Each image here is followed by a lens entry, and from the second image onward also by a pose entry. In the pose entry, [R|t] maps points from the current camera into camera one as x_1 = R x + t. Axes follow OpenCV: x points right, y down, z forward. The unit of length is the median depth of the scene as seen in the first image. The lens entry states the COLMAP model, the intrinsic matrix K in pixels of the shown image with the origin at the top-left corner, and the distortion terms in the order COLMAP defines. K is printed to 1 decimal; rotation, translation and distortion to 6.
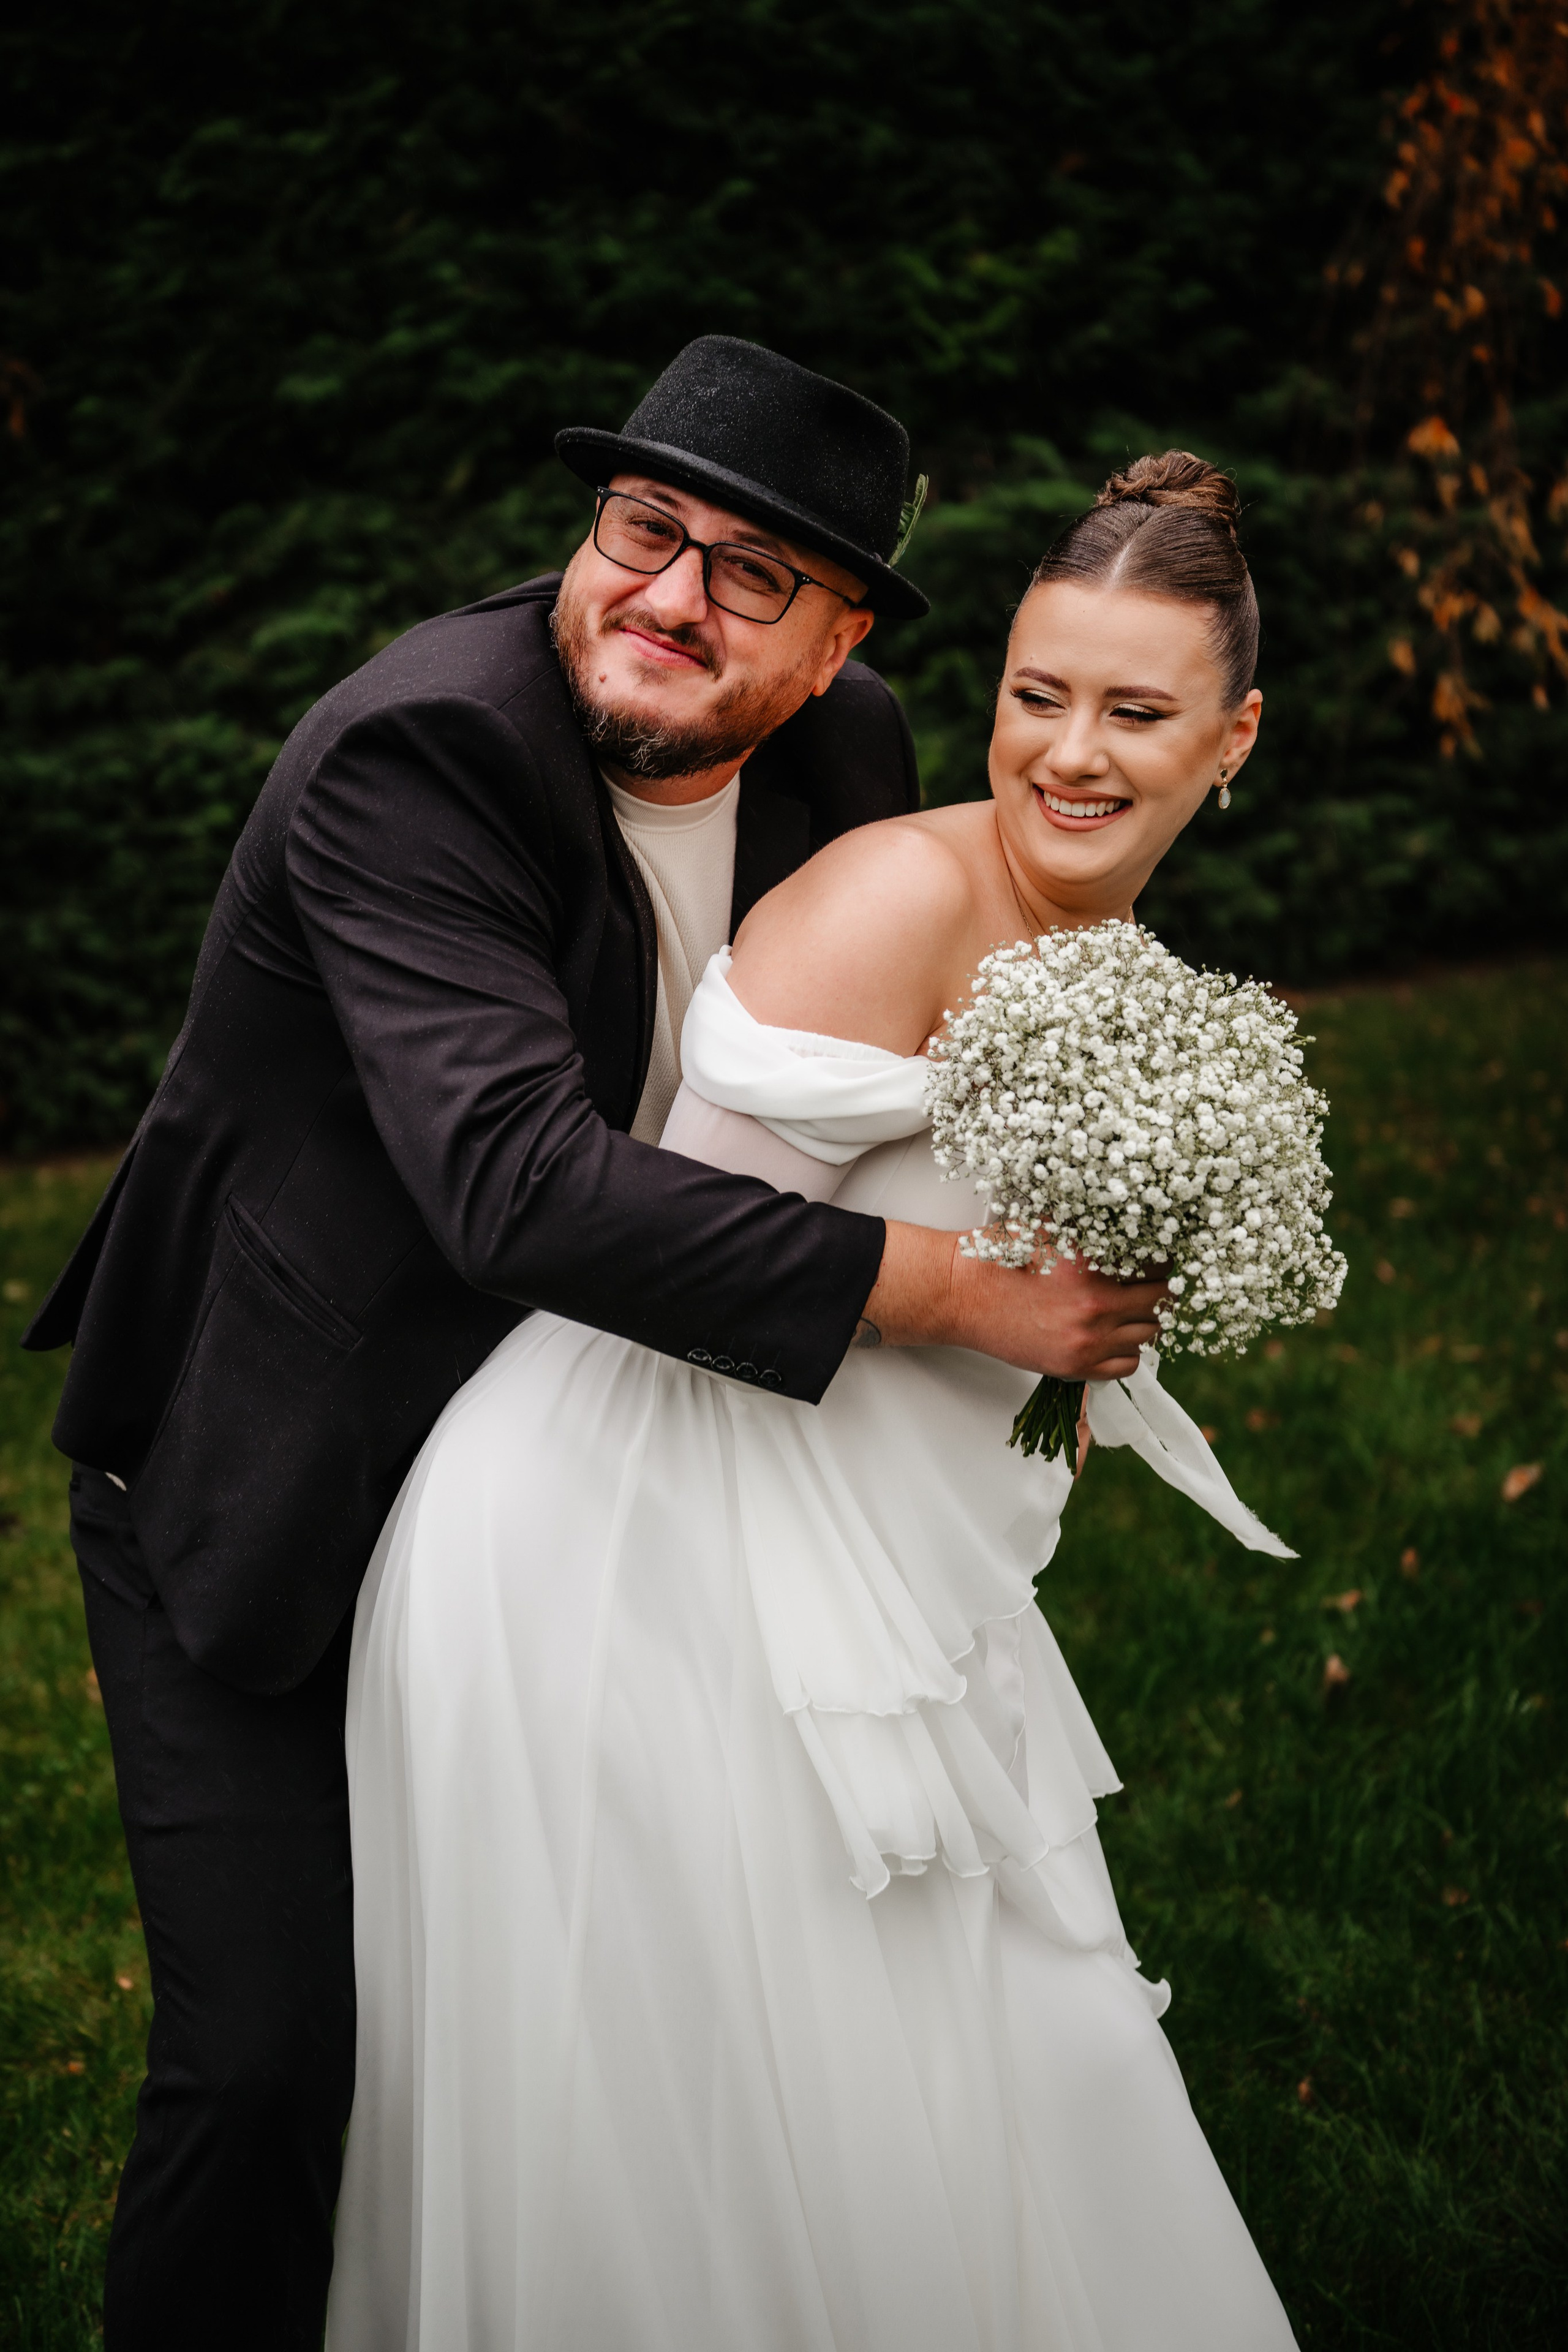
lens RADIAL K [[3469.6, 0, 798.5], [0, 3469.6, 1198.8], [0, 0, 1]] dist [0.267147, 0.000000]
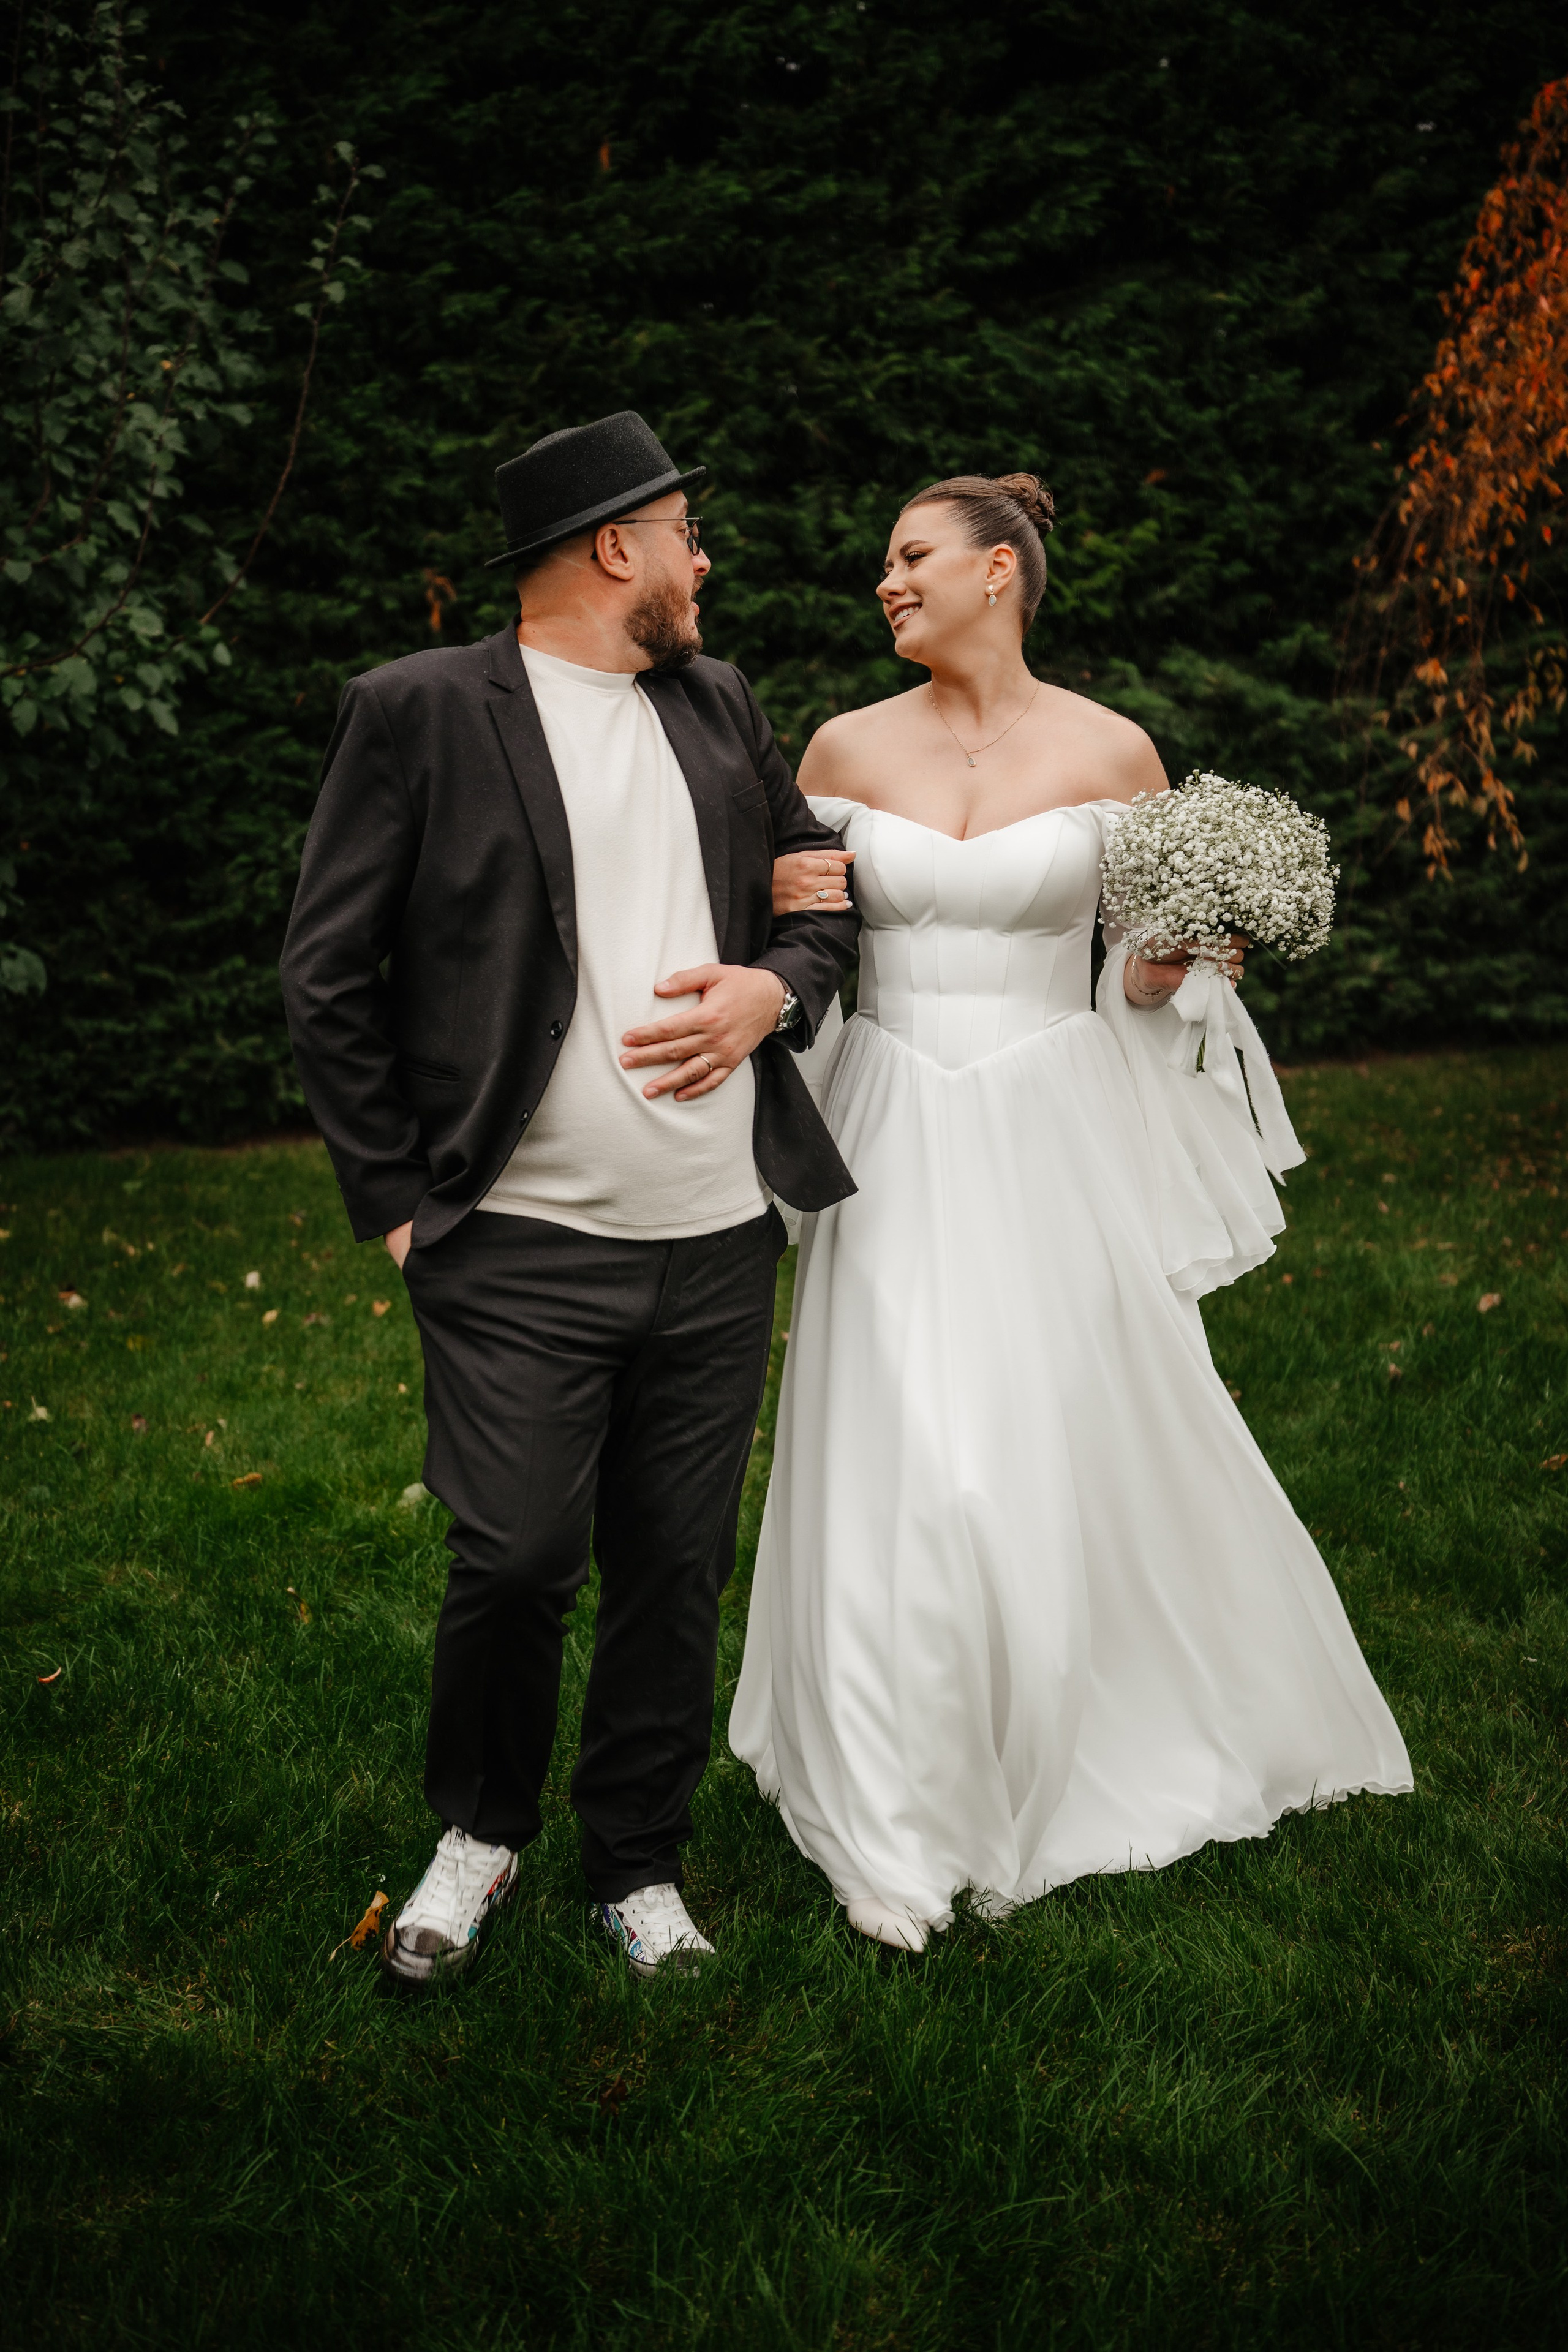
lens RADIAL K [[3221.5, 0, 765.2], [0, 3221.5, 1178.3], [0, 0, 1]] dist [0.203739, 0.000000]
pose [[0.998510, 0.048589, 0.024829, -0.106378], [-0.047145, 0.997330, -0.055766, 0.076968], [-0.027472, 0.054512, 0.998135, -0.313653]]
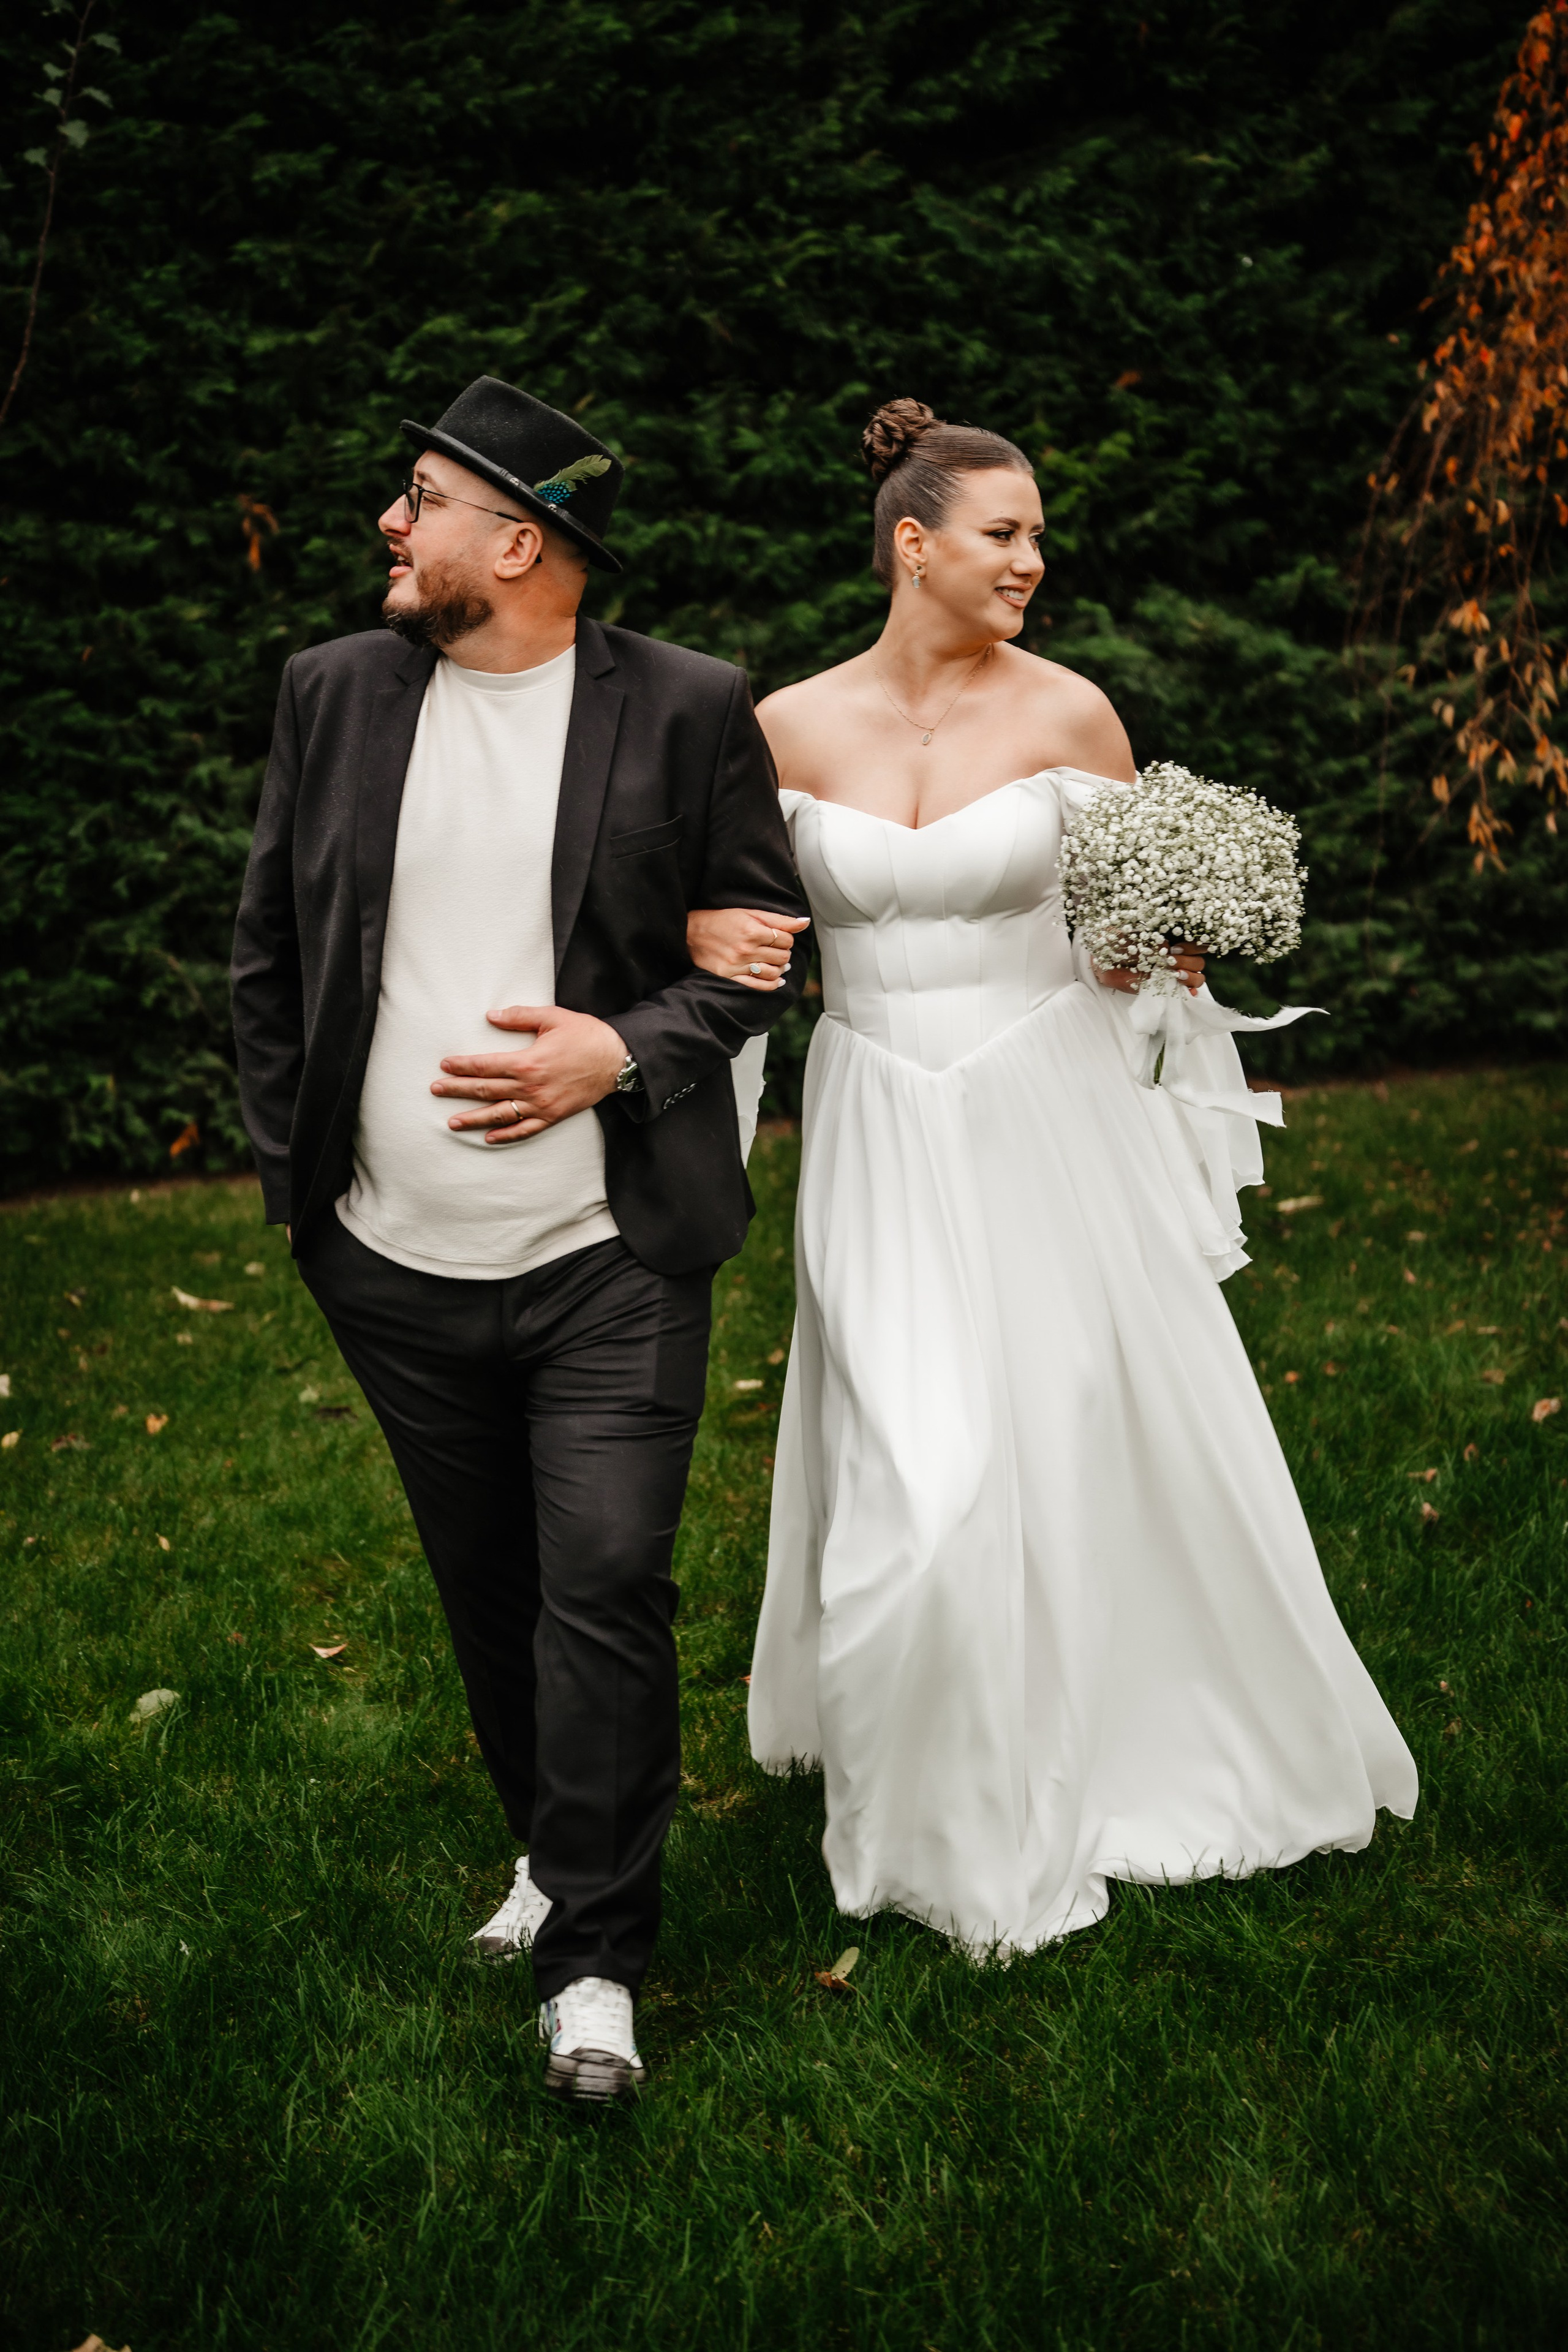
lens RADIAL K [[3525.8, 0, 772.5], [0, 3525.8, 1183.1], [0, 0, 1]] dist [0.292629, 0.000000]
pose [[0.998463, 0.039697, 0.038675, -0.083622], [-0.037652, 0.997923, -0.052260, 0.048002], [-0.040669, 0.050723, 0.997884, -0.194179]]
